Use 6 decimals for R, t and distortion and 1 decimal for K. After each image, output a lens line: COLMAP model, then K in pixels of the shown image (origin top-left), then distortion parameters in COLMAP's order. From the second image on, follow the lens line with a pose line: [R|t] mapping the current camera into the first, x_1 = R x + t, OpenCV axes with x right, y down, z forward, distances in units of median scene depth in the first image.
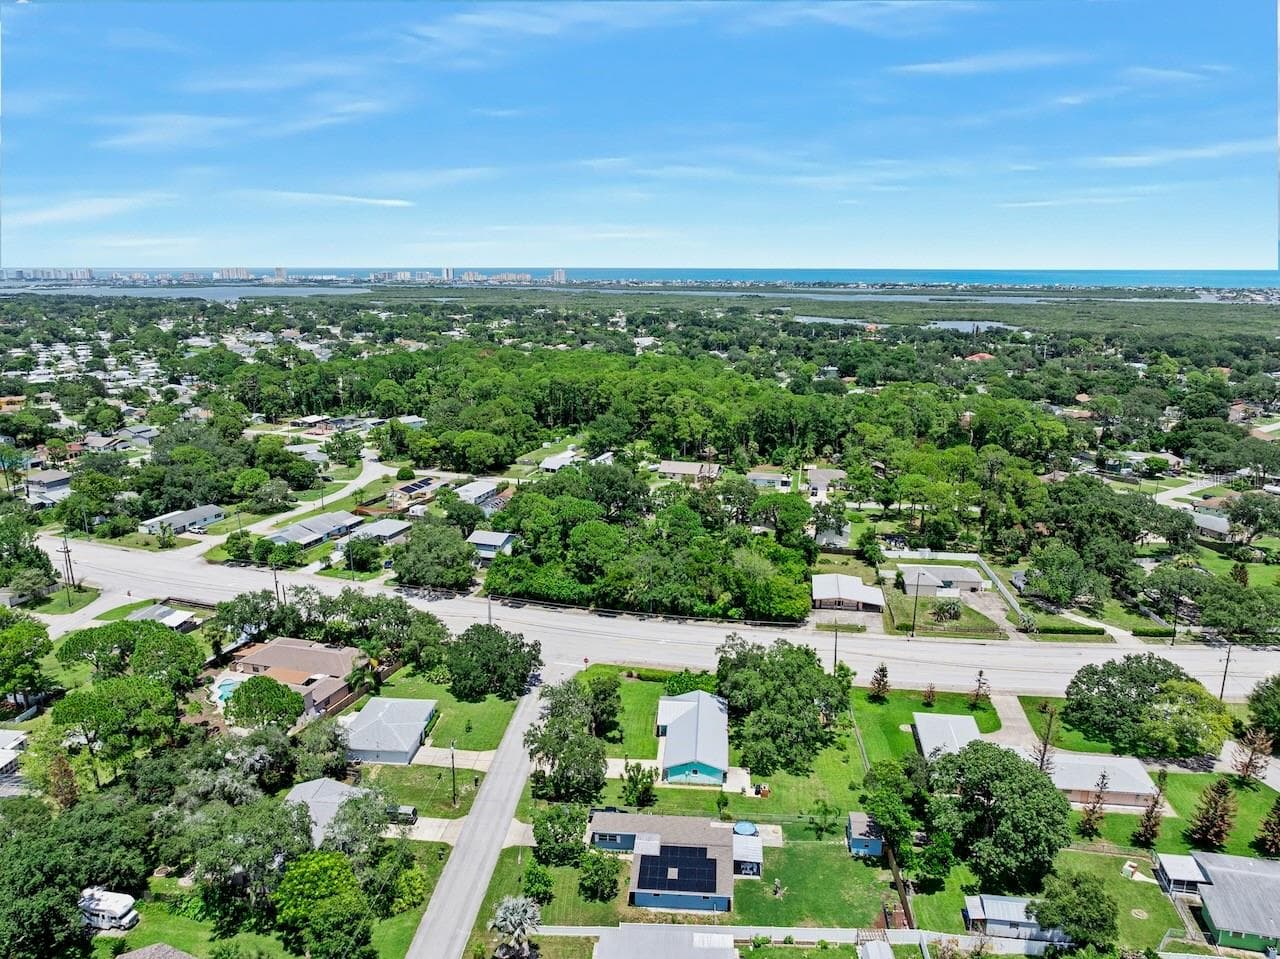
lens RADIAL K [[915.7, 0, 630.9], [0, 915.7, 483.7], [0, 0, 1]] dist [-0.034267, -0.002247]
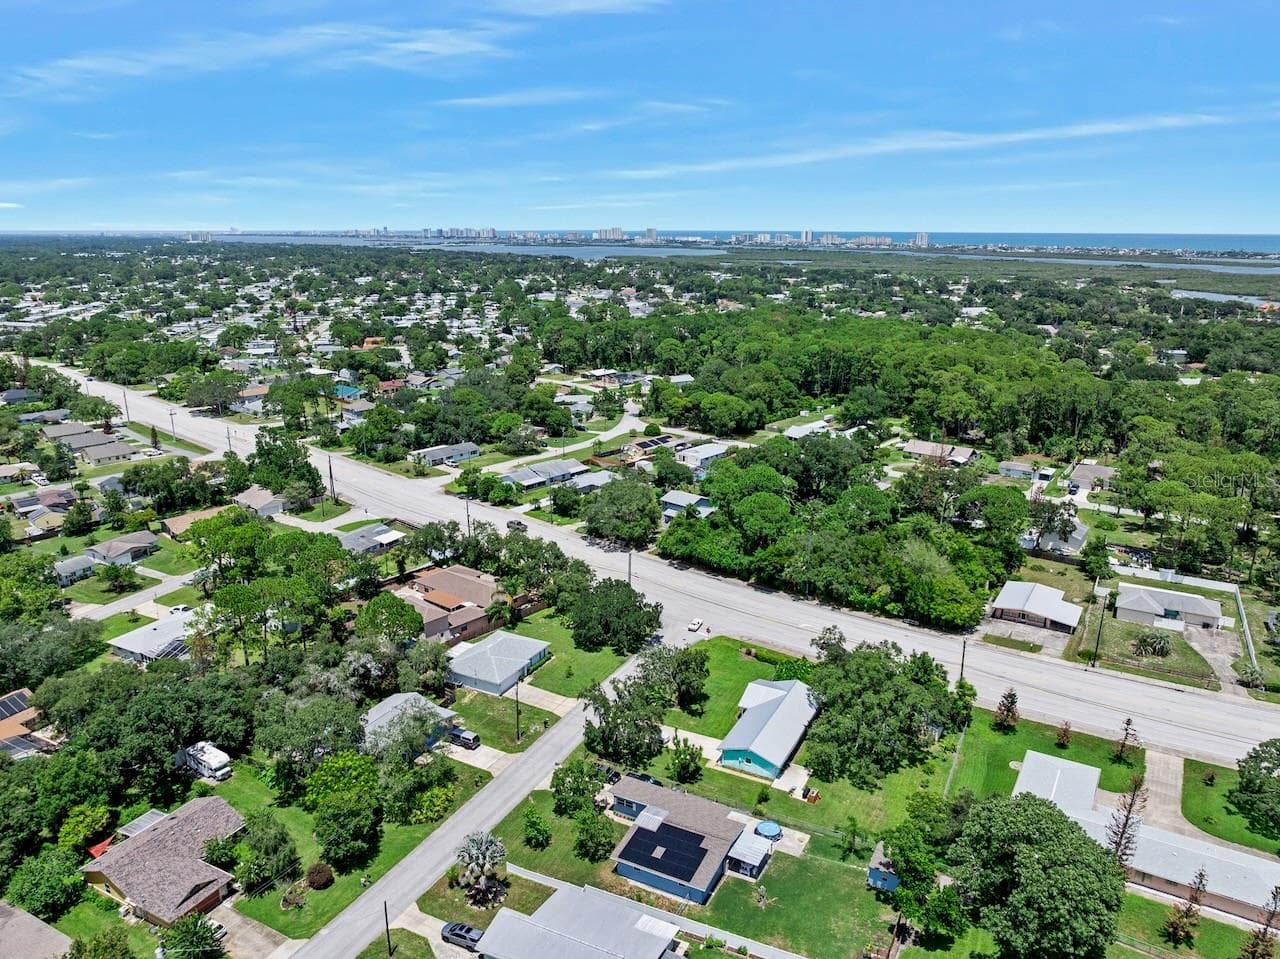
lens RADIAL K [[915.7, 0, 630.9], [0, 915.7, 483.7], [0, 0, 1]] dist [-0.034267, -0.002247]
pose [[0.920390, 0.105997, -0.376360, 0.181934], [-0.091503, 0.994216, 0.056237, -0.009277], [0.380144, -0.017322, 0.924765, 0.047795]]
